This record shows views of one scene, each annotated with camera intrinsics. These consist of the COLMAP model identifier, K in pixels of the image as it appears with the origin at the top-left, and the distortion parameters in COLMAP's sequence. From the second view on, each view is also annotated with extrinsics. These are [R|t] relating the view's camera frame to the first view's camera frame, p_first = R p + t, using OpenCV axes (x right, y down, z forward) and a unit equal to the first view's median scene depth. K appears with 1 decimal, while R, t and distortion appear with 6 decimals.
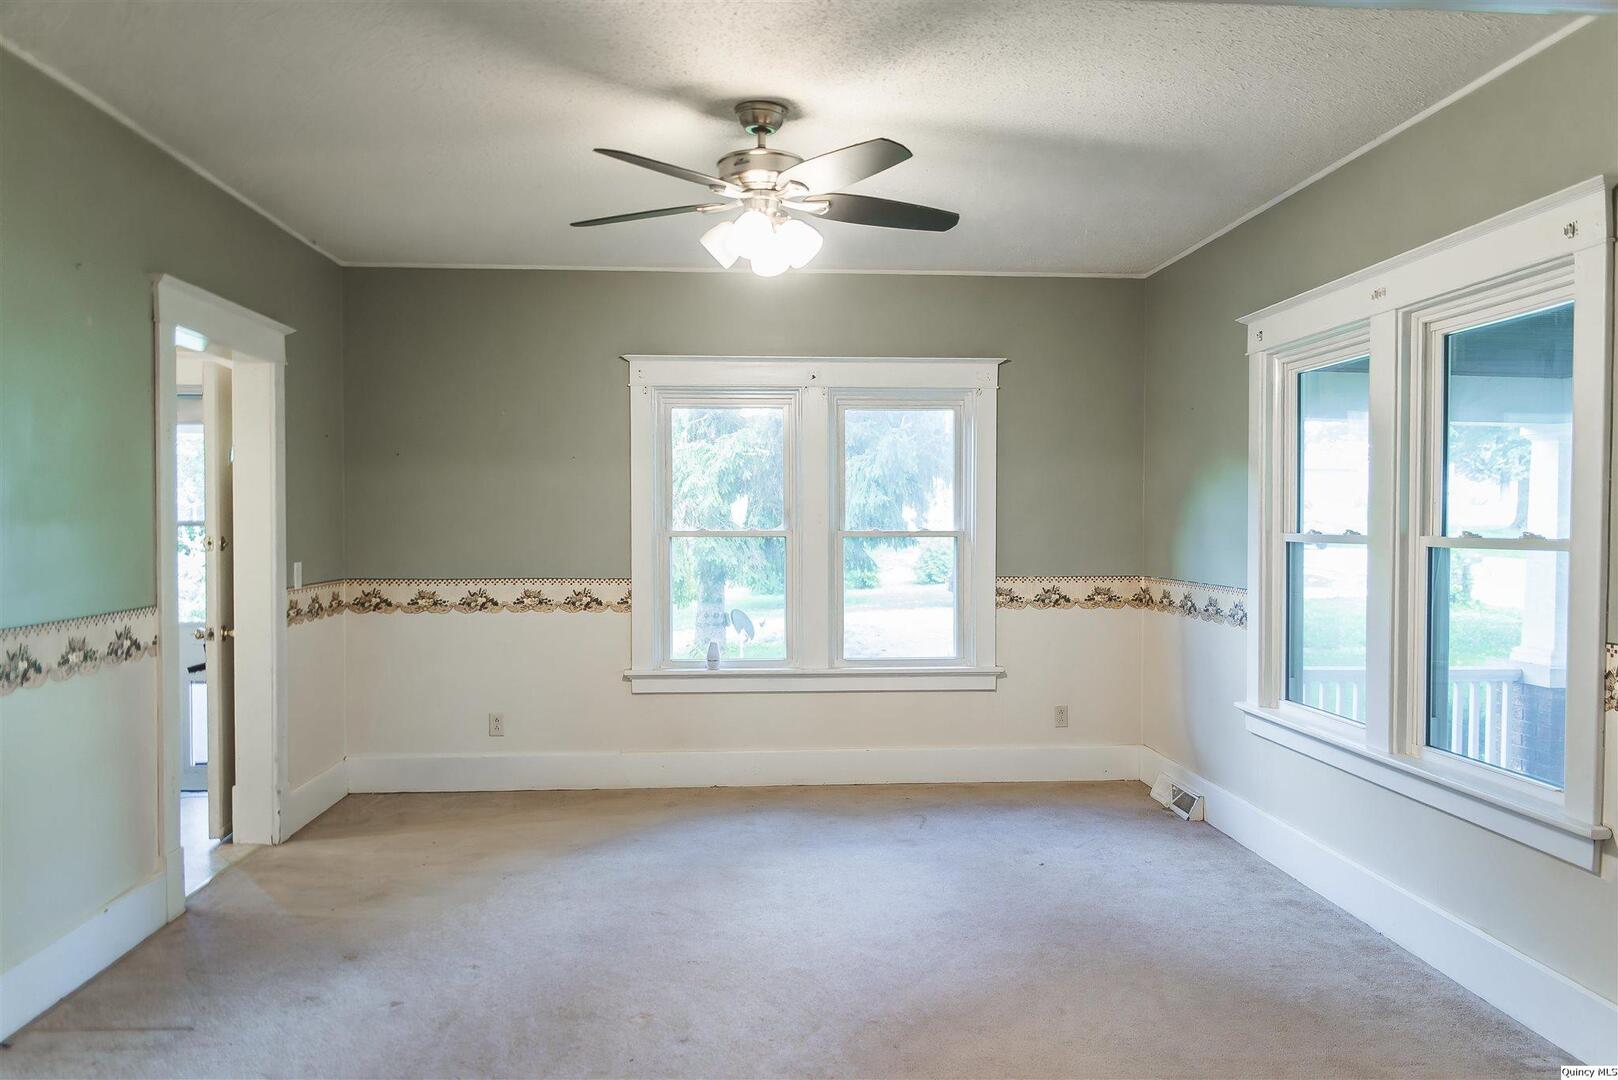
lens RADIAL K [[1085.9, 0, 810.0], [0, 1085.9, 549.6], [0, 0, 1]] dist [-0.002235, -0.002628]
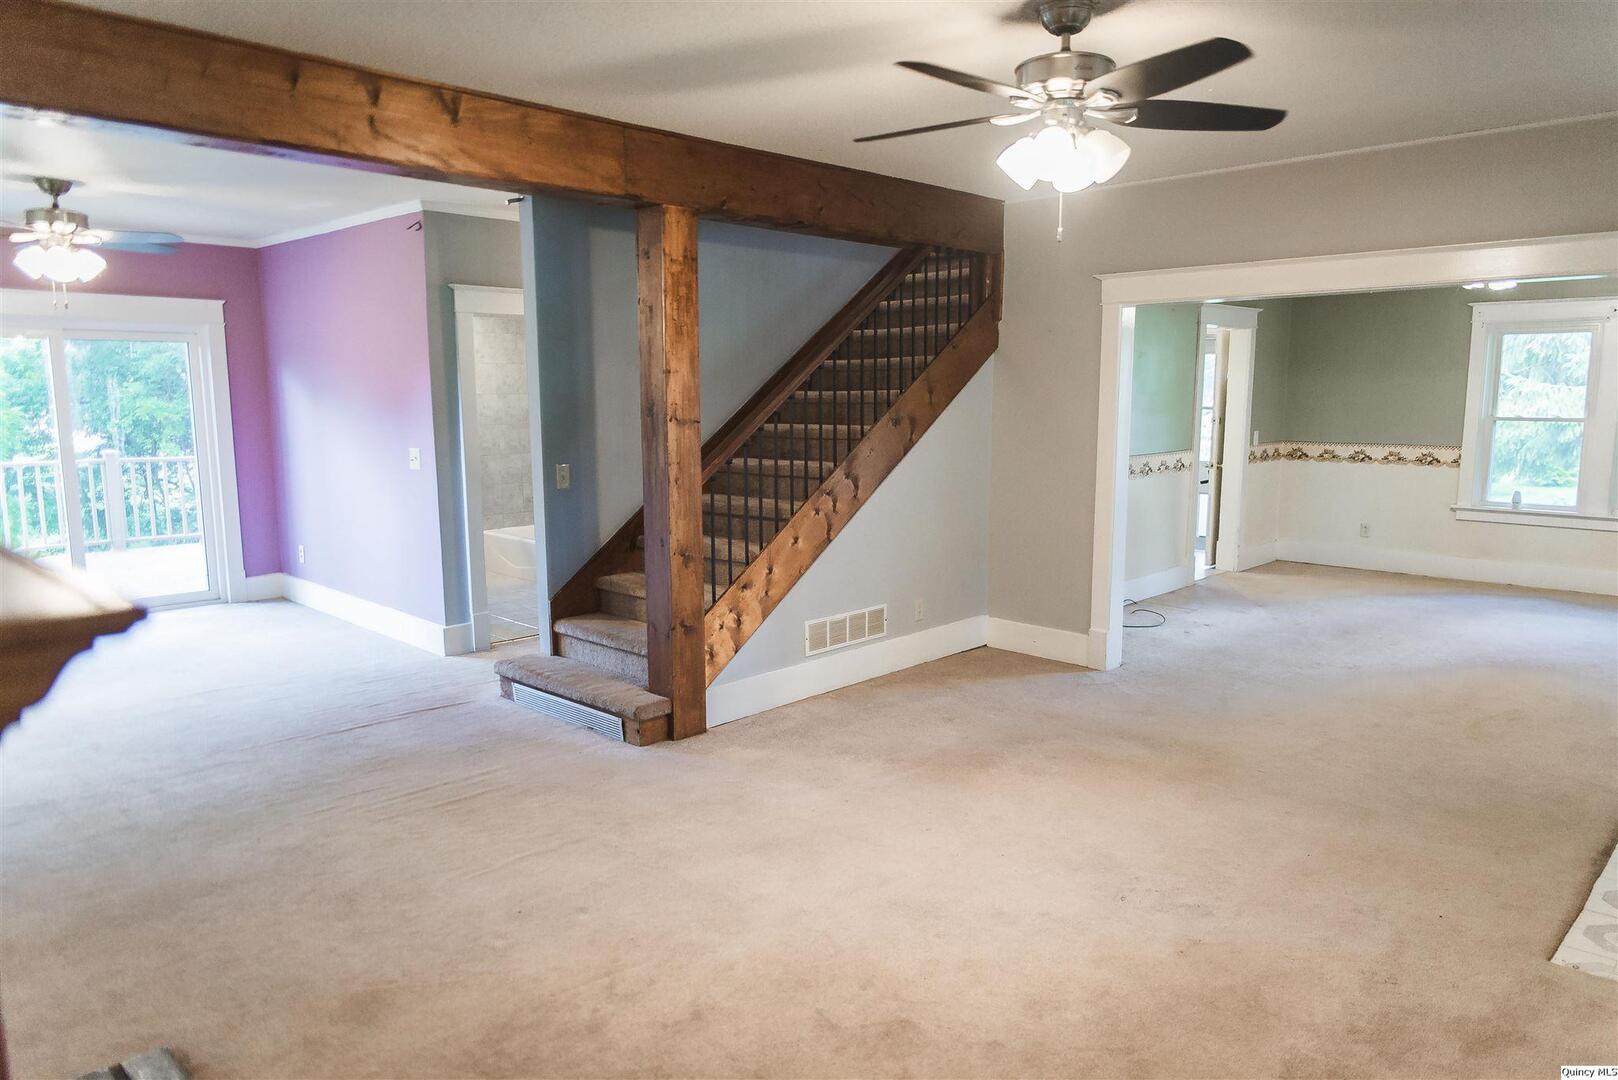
lens RADIAL K [[1085.9, 0, 810.0], [0, 1085.9, 549.6], [0, 0, 1]] dist [-0.002235, -0.002628]
pose [[0.652872, 0.111010, -0.749290, 0.430878], [-0.012785, 0.990677, 0.135633, -0.028286], [0.757361, -0.078971, 0.648204, -0.780869]]
